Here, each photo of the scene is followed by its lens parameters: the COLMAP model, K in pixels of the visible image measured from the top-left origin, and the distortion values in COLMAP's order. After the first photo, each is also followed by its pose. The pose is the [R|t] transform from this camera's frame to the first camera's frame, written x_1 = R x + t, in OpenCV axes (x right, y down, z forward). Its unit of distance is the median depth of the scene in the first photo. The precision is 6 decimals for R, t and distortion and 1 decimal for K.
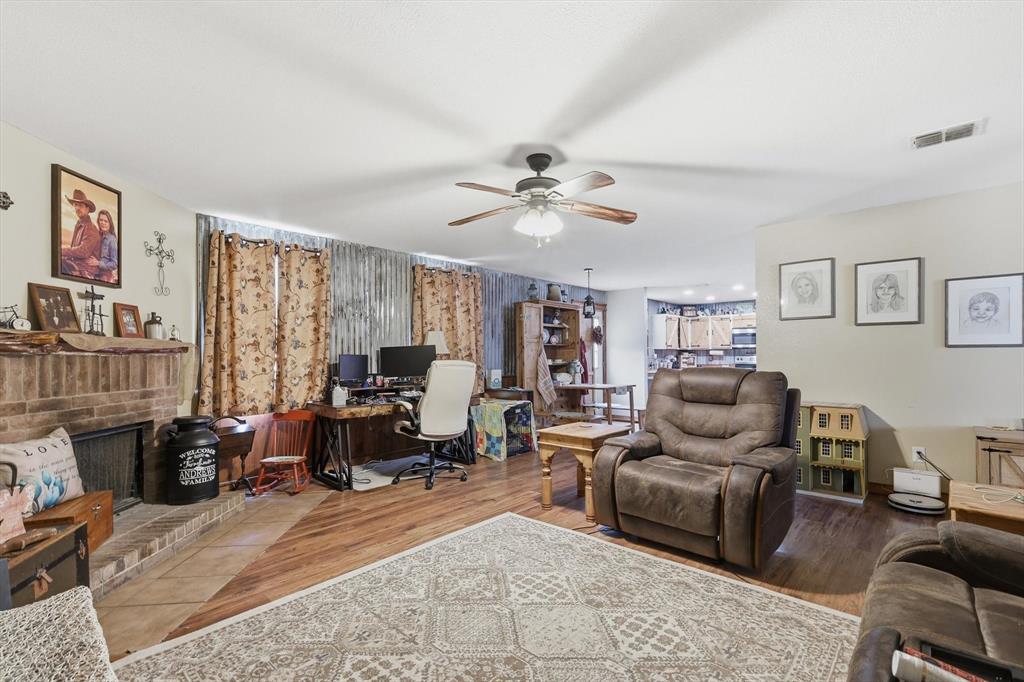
lens RADIAL K [[457.6, 0, 530.7], [0, 457.6, 354.8], [0, 0, 1]] dist [0.001601, 0.001986]
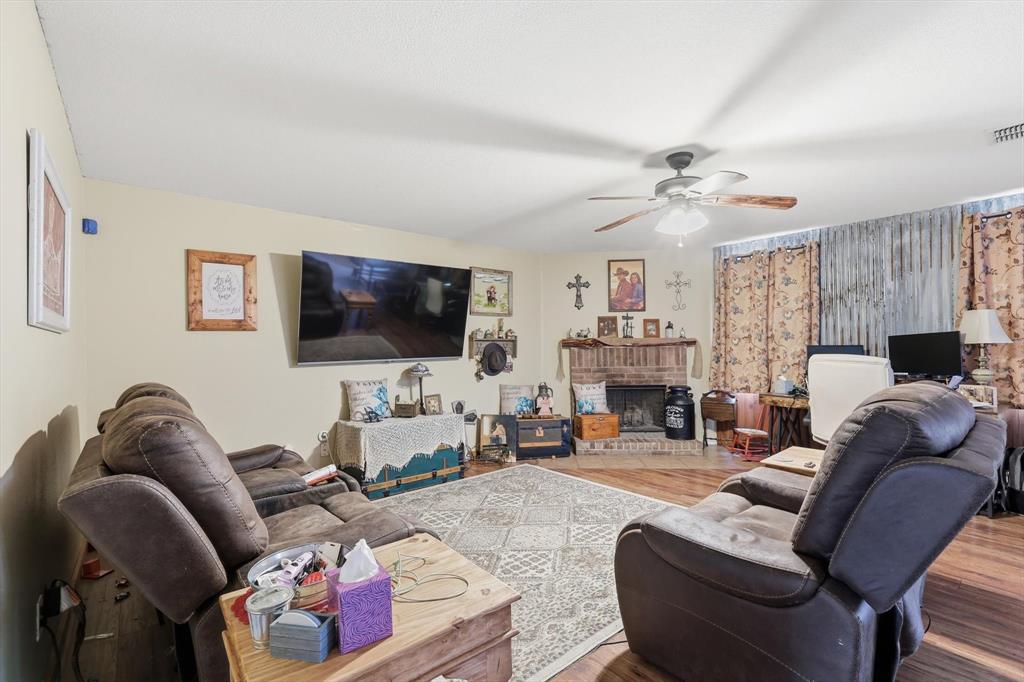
lens RADIAL K [[457.6, 0, 507.9], [0, 457.6, 339.8], [0, 0, 1]] dist [0.001601, 0.001986]
pose [[-0.156582, -0.001875, -0.987663, 1.089924], [0.018863, 0.999810, -0.004888, -0.032748], [0.987485, -0.019396, -0.156516, 0.795869]]
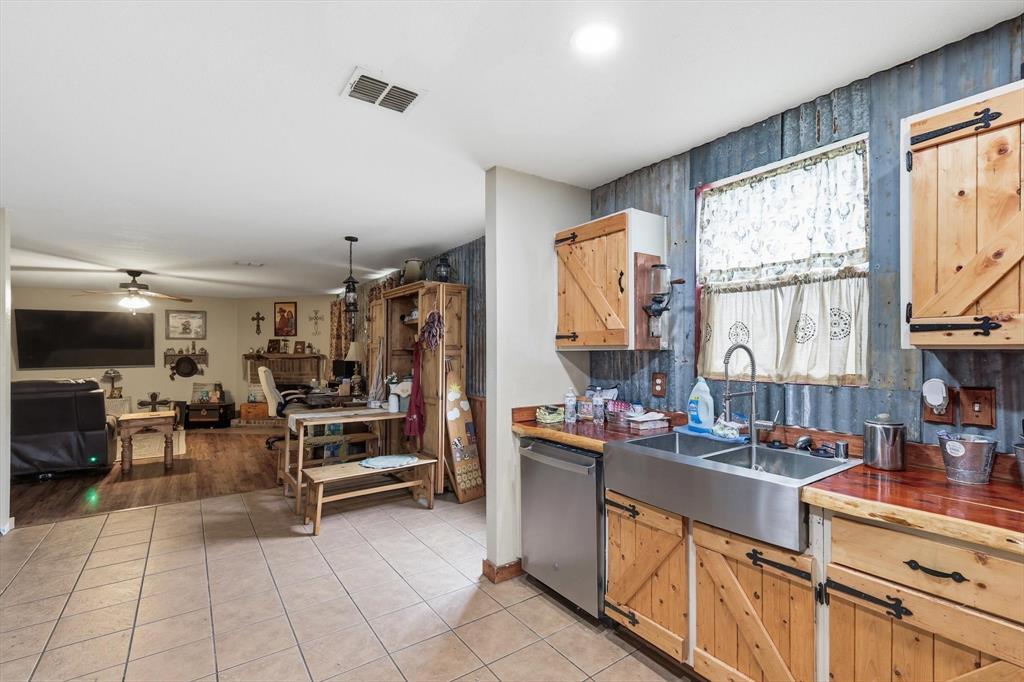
lens RADIAL K [[457.6, 0, 515.6], [0, 457.6, 343.8], [0, 0, 1]] dist [0.001601, 0.001986]
pose [[-0.236717, 0.000742, -0.971578, 1.641309], [0.012927, 0.999914, -0.002385, -0.078558], [0.971493, -0.013124, -0.236706, 3.210080]]
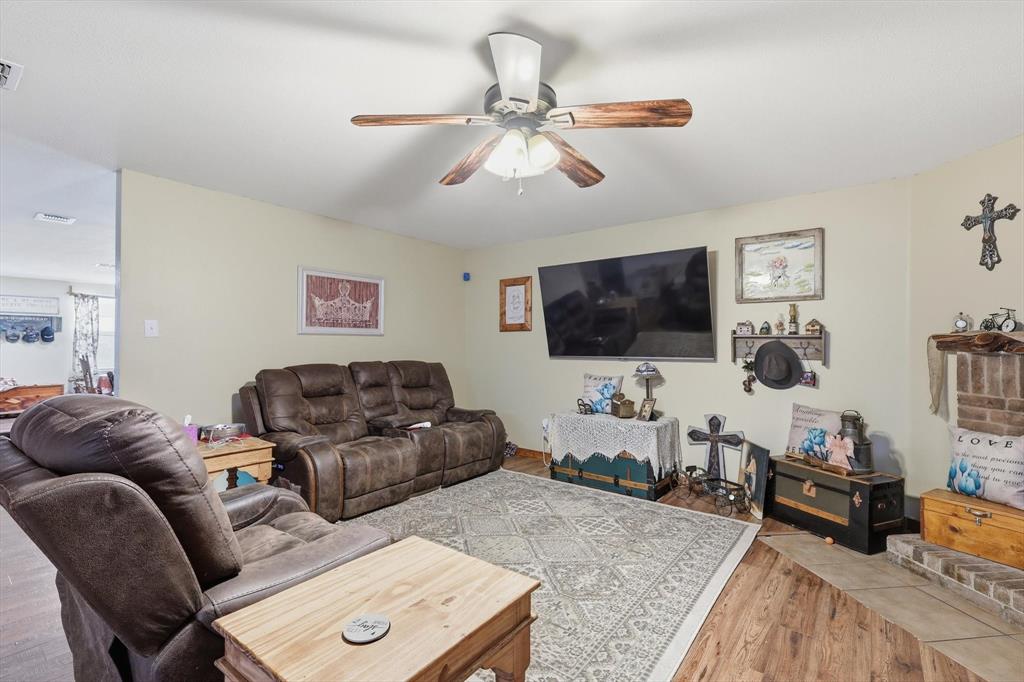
lens RADIAL K [[457.6, 0, 520.2], [0, 457.6, 341.2], [0, 0, 1]] dist [0.001601, 0.001986]
pose [[-0.998316, 0.001480, -0.057986, 0.057711], [0.002231, 0.999914, -0.012893, -0.015255], [0.057962, -0.013001, -0.998234, 1.667687]]
